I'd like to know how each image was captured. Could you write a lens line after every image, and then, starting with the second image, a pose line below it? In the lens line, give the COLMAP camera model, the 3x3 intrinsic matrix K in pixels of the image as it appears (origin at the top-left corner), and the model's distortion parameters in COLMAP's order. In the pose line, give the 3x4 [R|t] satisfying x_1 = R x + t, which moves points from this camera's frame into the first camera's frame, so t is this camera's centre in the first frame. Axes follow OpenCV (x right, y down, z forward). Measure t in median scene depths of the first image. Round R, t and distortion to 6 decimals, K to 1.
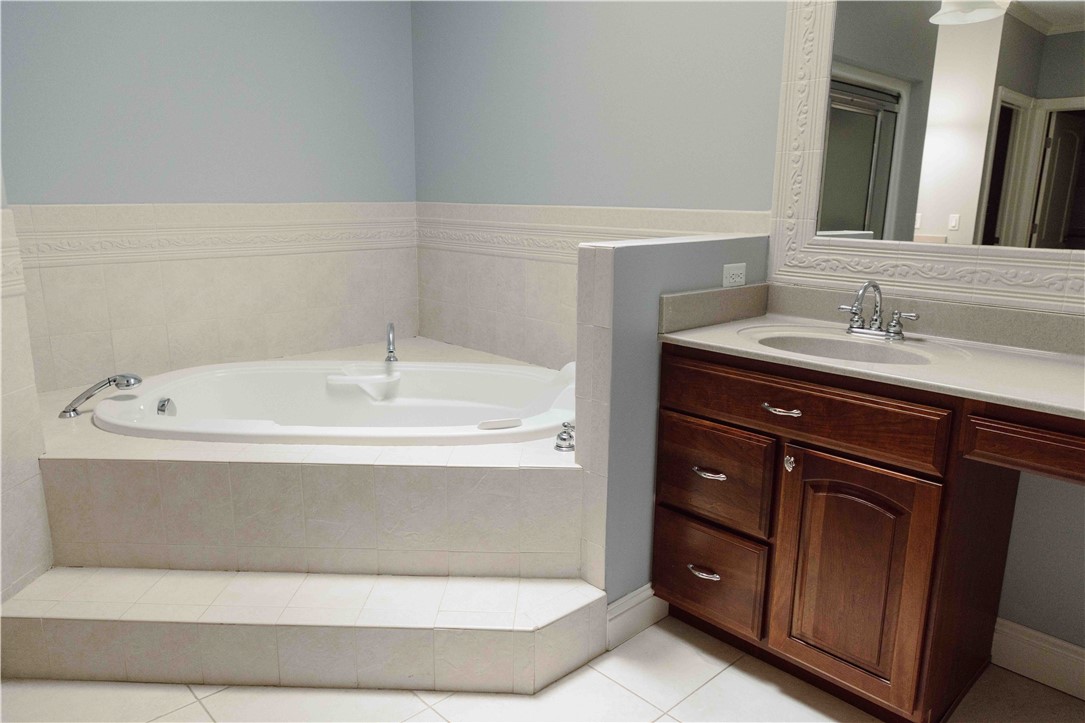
lens RADIAL K [[752.3, 0, 536.4], [0, 752.3, 361.2], [0, 0, 1]] dist [-0.002652, 0.001886]
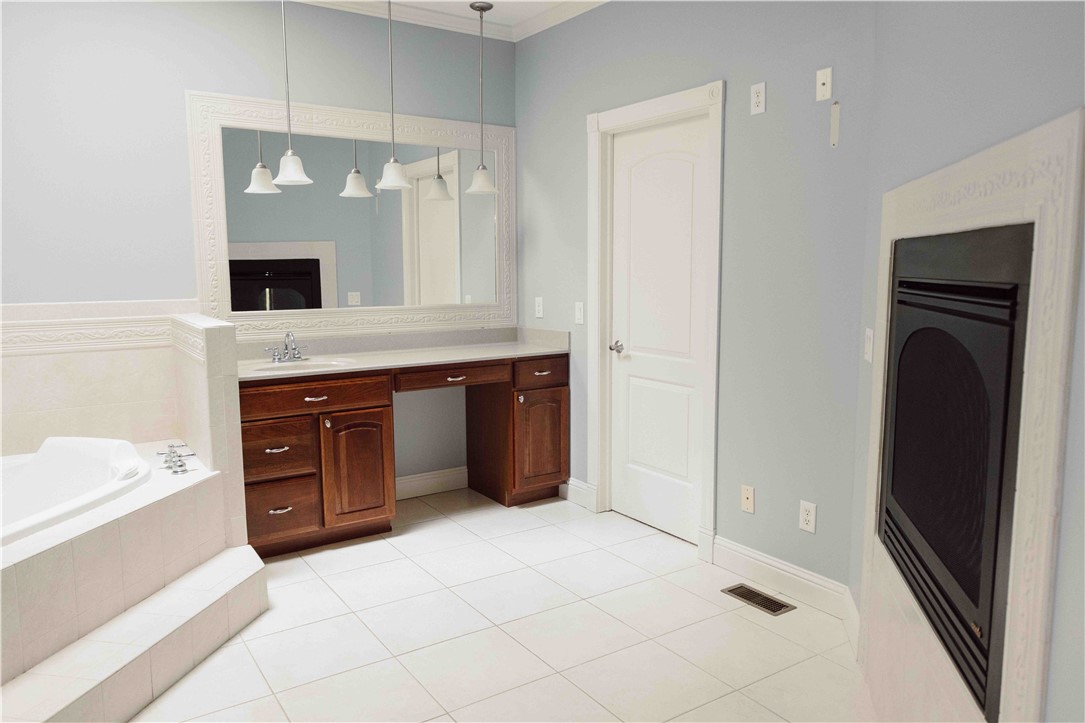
lens RADIAL K [[757.3, 0, 551.3], [0, 757.3, 360.5], [0, 0, 1]] dist [-0.007669, 0.000372]
pose [[0.160140, -0.138300, 0.977358, -1.333216], [0.219592, 0.970316, 0.101323, -0.086579], [-0.962359, 0.198394, 0.185756, 0.035189]]
